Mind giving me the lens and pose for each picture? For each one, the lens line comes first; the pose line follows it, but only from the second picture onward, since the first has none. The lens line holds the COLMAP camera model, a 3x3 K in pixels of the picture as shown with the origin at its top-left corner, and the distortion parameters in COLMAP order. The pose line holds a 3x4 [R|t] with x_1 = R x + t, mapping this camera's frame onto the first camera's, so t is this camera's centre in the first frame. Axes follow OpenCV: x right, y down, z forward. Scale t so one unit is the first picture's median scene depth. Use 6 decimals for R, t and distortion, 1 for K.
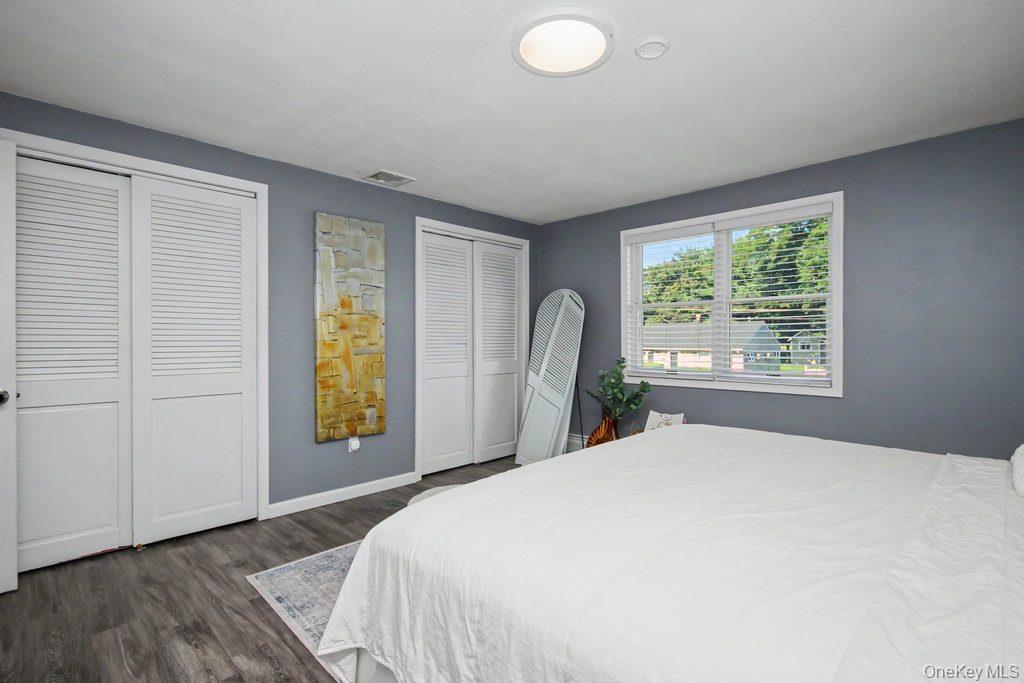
lens RADIAL K [[485.1, 0, 510.1], [0, 485.1, 340.0], [0, 0, 1]] dist [-0.000659, -0.000492]
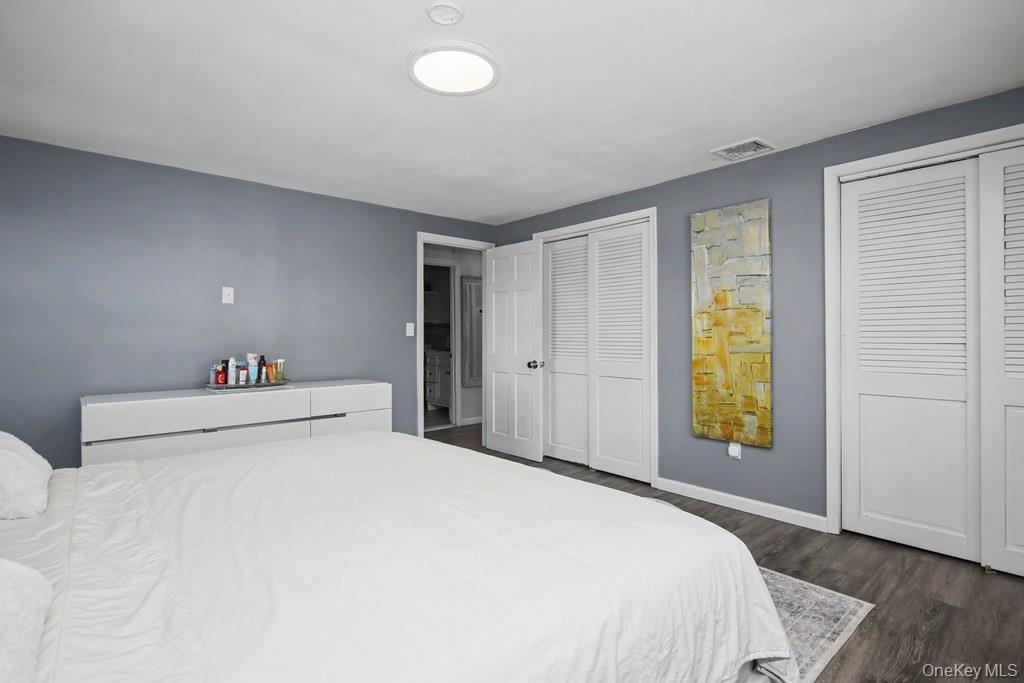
lens RADIAL K [[485.1, 0, 510.1], [0, 485.1, 340.0], [0, 0, 1]] dist [-0.000659, -0.000492]
pose [[-0.064476, 0.006441, -0.997898, 0.636111], [0.001245, 0.999979, 0.006374, -0.001230], [0.997918, -0.000832, -0.064483, 0.647610]]
